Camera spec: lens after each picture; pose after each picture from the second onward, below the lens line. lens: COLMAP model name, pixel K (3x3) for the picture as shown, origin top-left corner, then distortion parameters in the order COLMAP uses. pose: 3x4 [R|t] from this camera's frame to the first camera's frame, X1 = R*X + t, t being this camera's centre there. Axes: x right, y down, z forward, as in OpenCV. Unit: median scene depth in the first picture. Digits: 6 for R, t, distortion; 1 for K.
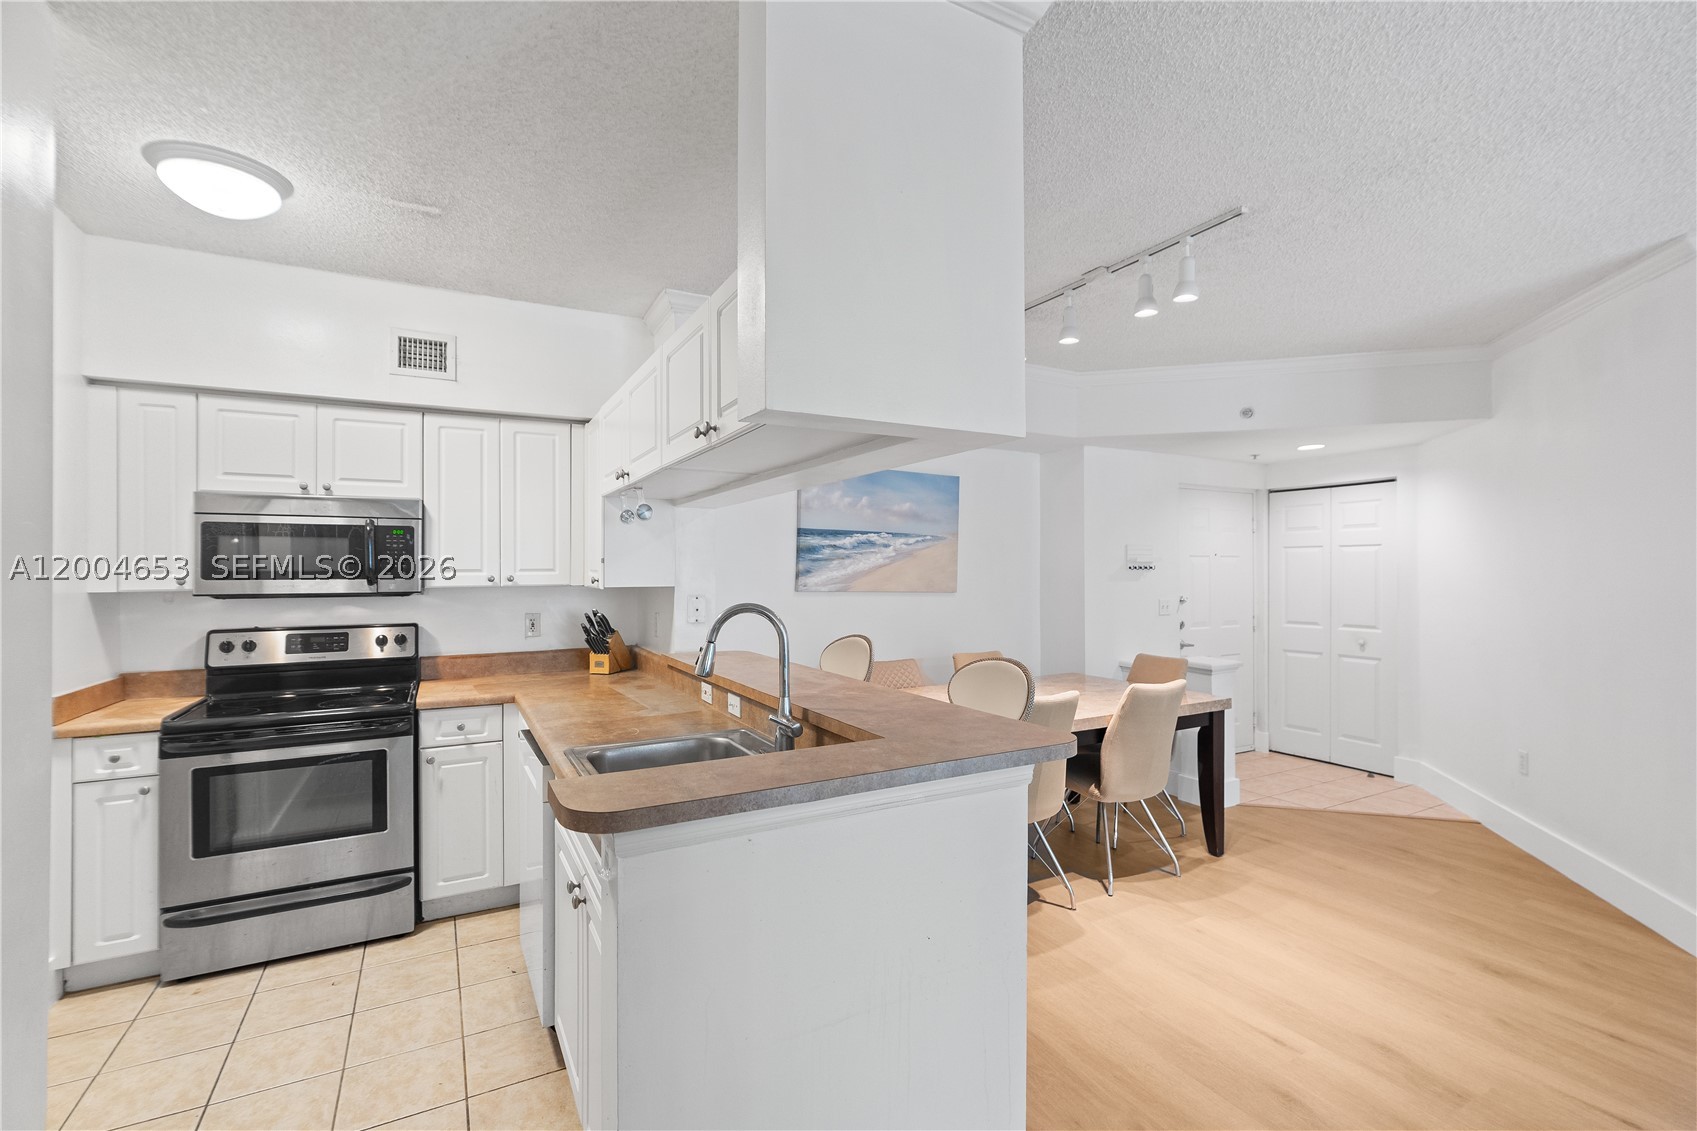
lens RADIAL K [[758.2, 0, 848.5], [0, 758.2, 565.5], [0, 0, 1]] dist [-0.001390, 0.000409]
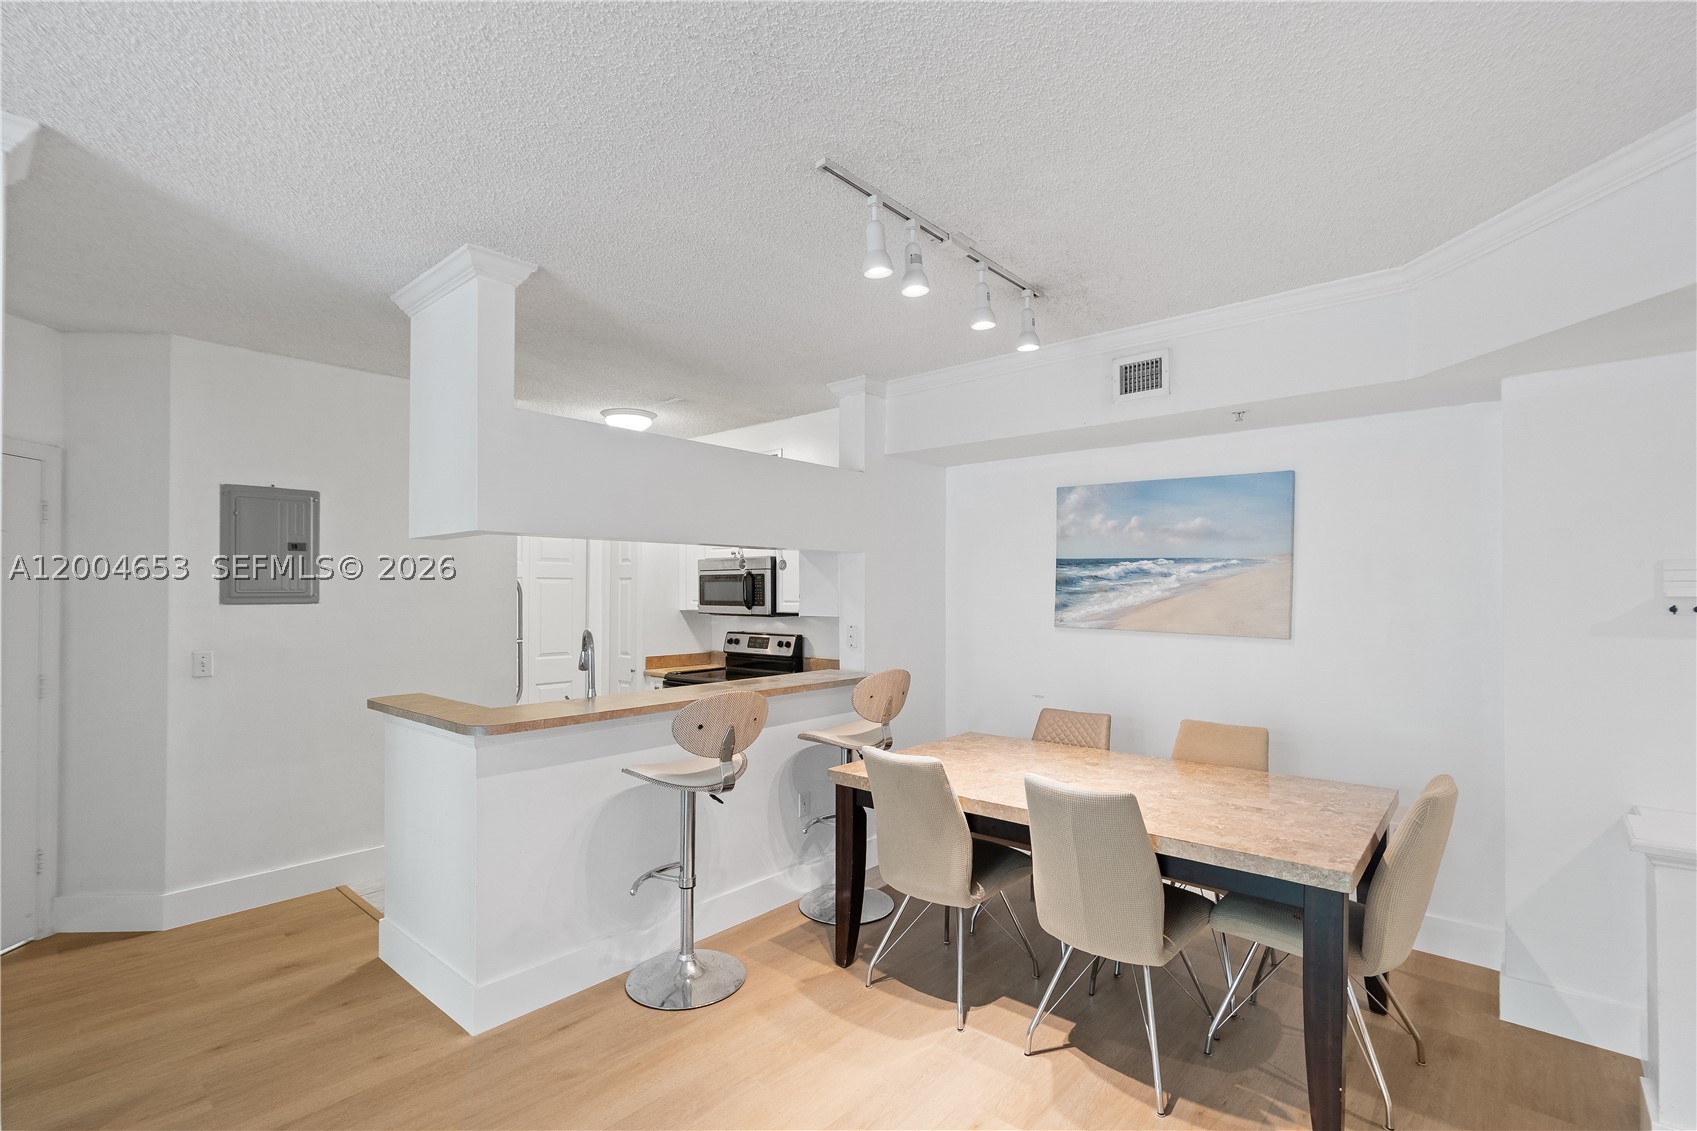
lens RADIAL K [[777.4, 0, 847.7], [0, 777.4, 581.2], [0, 0, 1]] dist [-0.001380, 0.000194]
pose [[0.348933, -0.008598, -0.937108, 0.900058], [0.006487, 0.999956, -0.006759, -0.020613], [0.937125, -0.003720, 0.348974, 0.515538]]
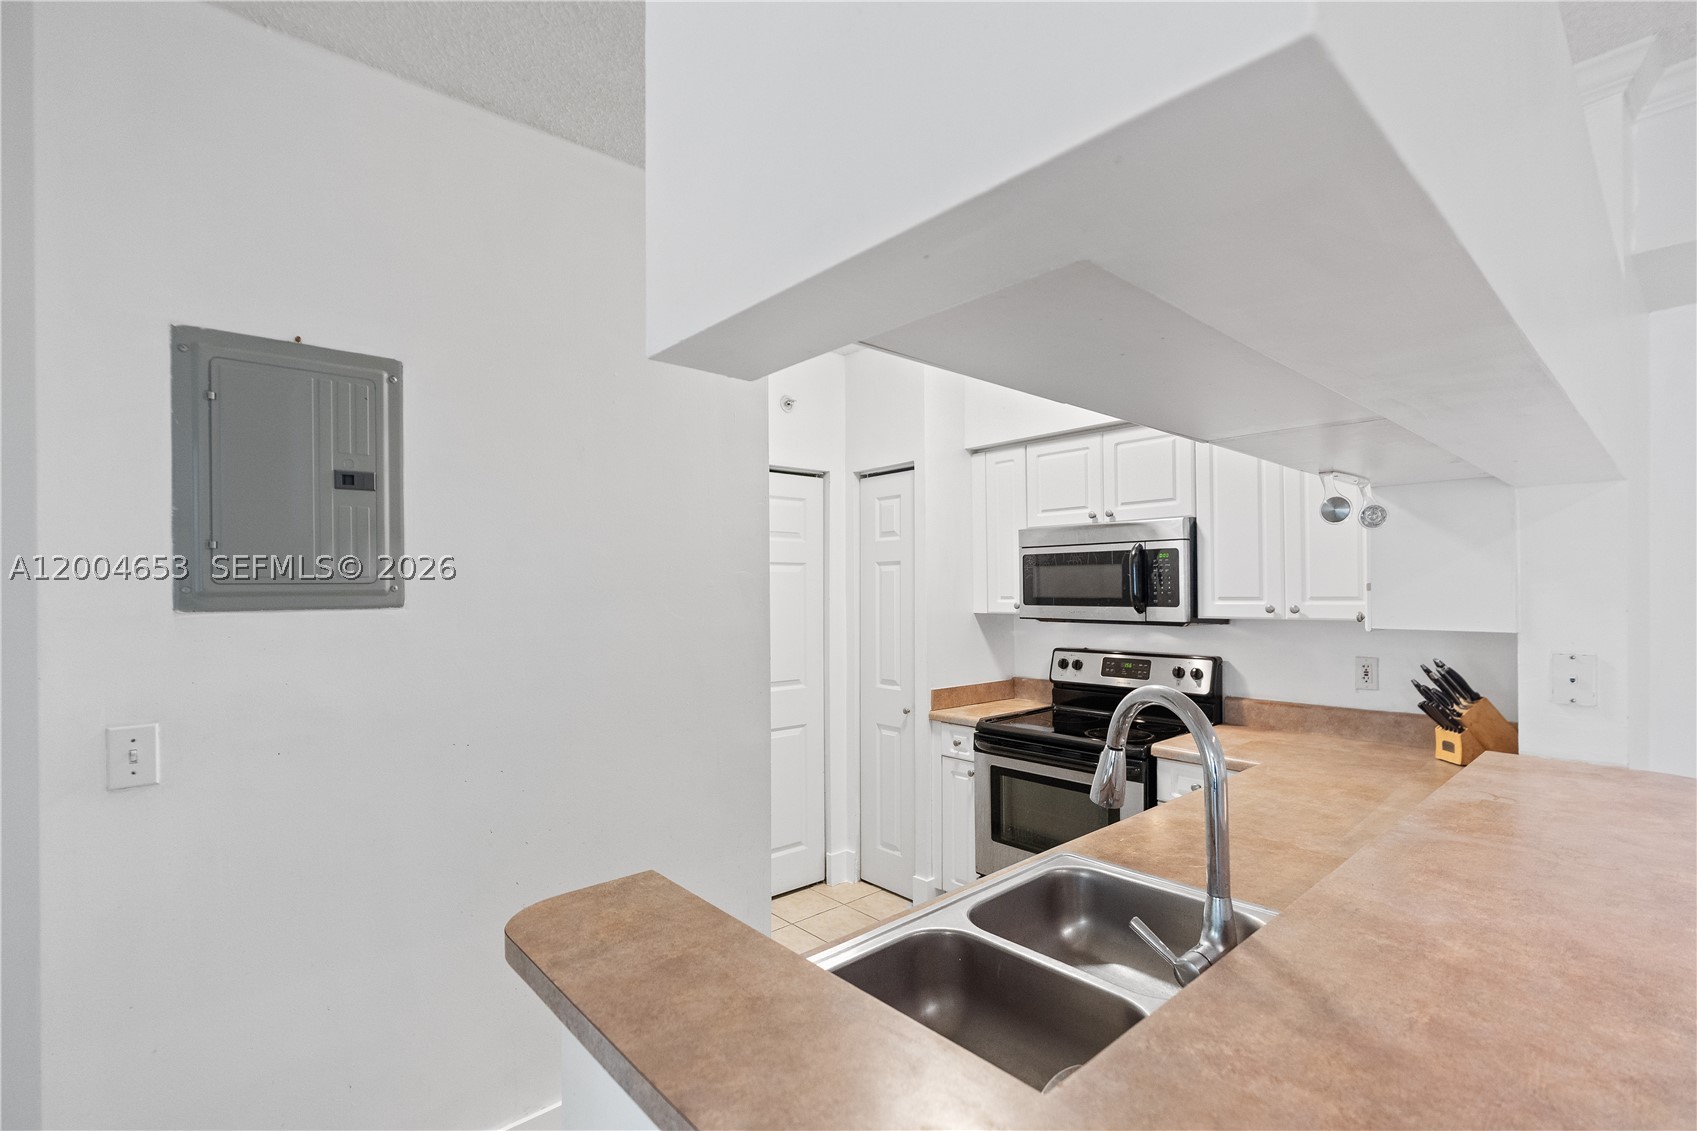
lens RADIAL K [[763.4, 0, 855.1], [0, 763.4, 589.0], [0, 0, 1]] dist [-0.000796, 0.000197]
pose [[0.233114, 0.003002, -0.972445, 0.178677], [0.013345, 0.999891, 0.006285, -0.012742], [0.972358, -0.014443, 0.233049, 0.370981]]
